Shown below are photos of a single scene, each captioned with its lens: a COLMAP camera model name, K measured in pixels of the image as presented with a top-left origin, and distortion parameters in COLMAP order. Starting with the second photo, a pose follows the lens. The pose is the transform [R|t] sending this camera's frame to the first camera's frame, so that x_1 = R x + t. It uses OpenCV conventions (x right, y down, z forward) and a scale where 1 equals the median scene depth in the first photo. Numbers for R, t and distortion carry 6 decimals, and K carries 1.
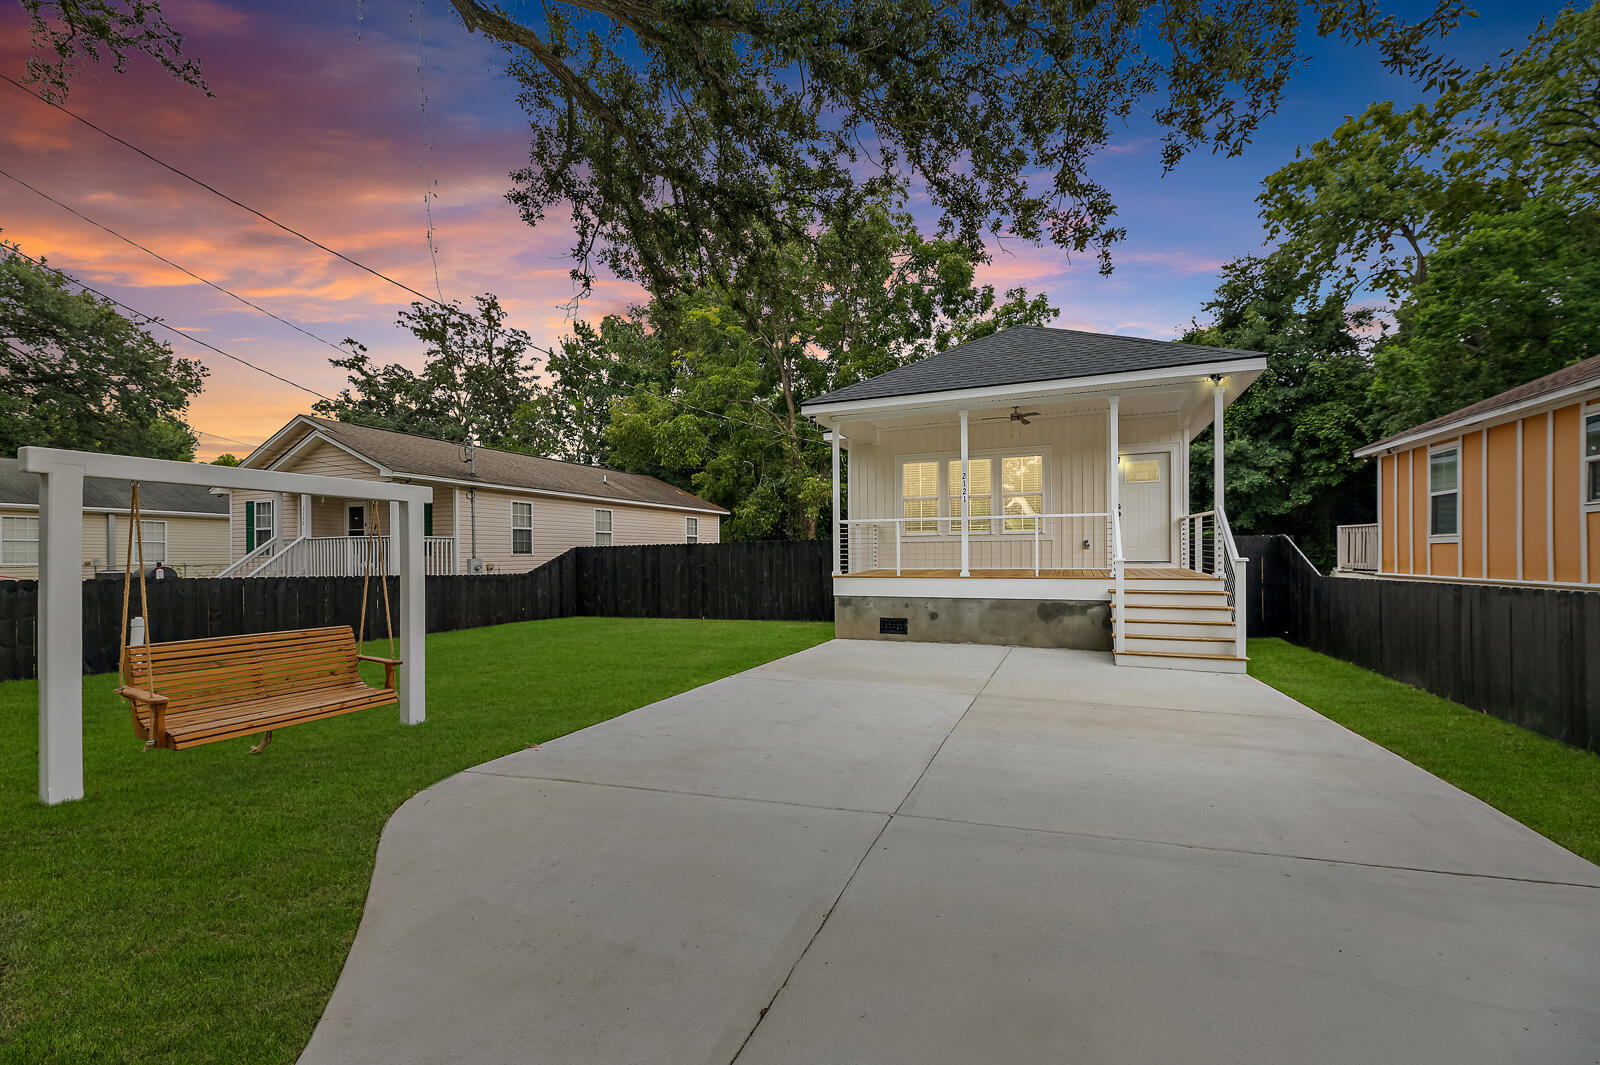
lens RADIAL K [[652.1, 0, 789.3], [0, 652.1, 534.6], [0, 0, 1]] dist [-0.000213, -0.002439]
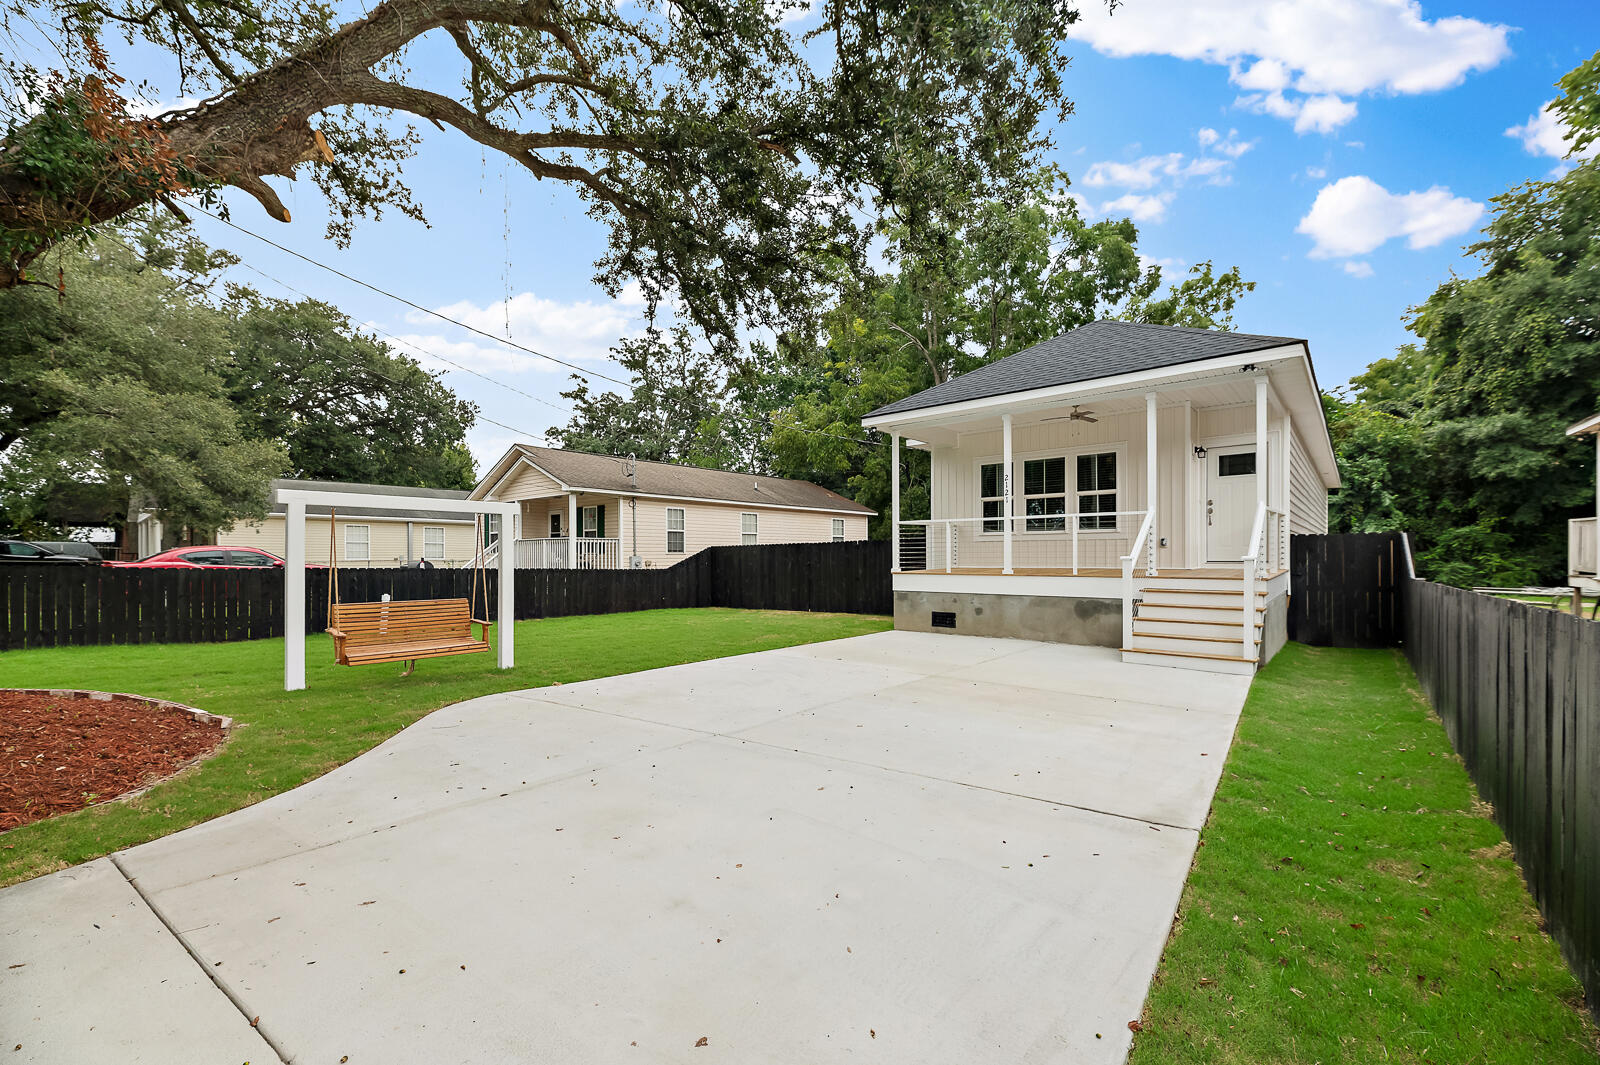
lens RADIAL K [[652.1, 0, 789.3], [0, 652.1, 534.6], [0, 0, 1]] dist [-0.000213, -0.002439]
pose [[0.952006, -0.005914, -0.306021, 0.091838], [0.005979, 0.999982, -0.000725, -0.000093], [0.306020, -0.001139, 0.952024, -0.035920]]
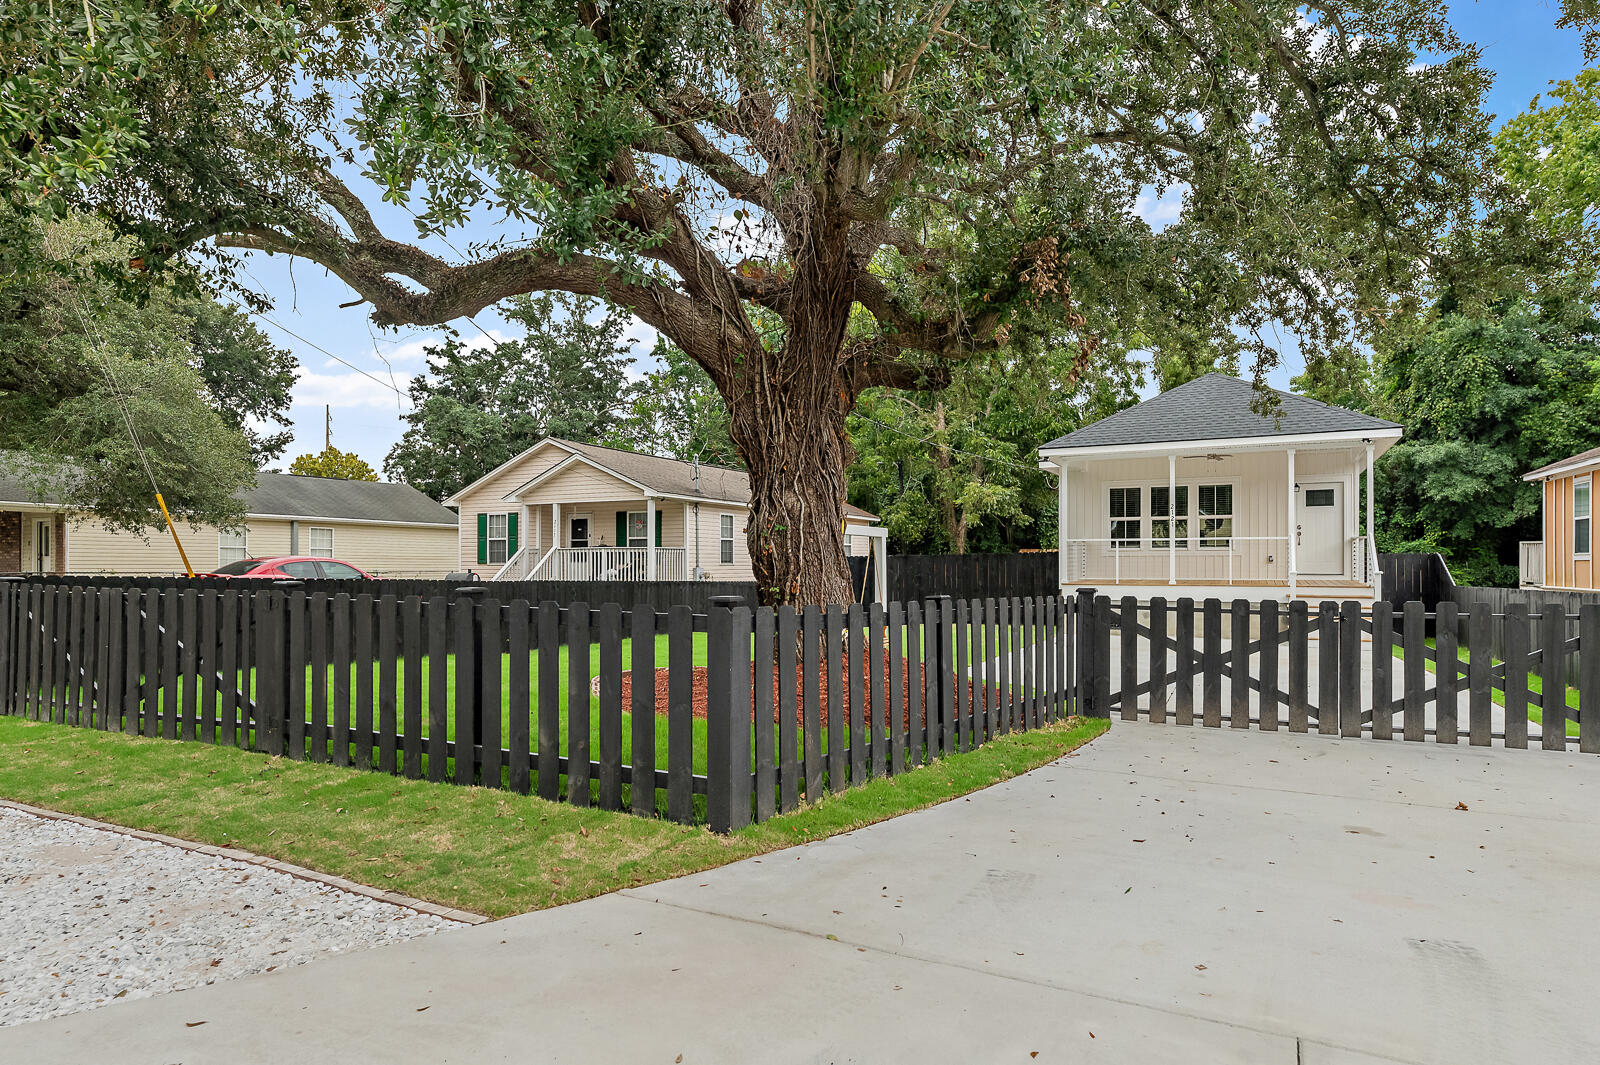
lens RADIAL K [[907.0, 0, 800.0], [0, 907.0, 532.5], [0, 0, 1]] dist [0.001426, 0.000231]
pose [[0.998359, 0.003915, -0.057131, -0.131150], [-0.004018, 0.999991, -0.001683, -0.011701], [0.057124, 0.001909, 0.998365, -0.299341]]
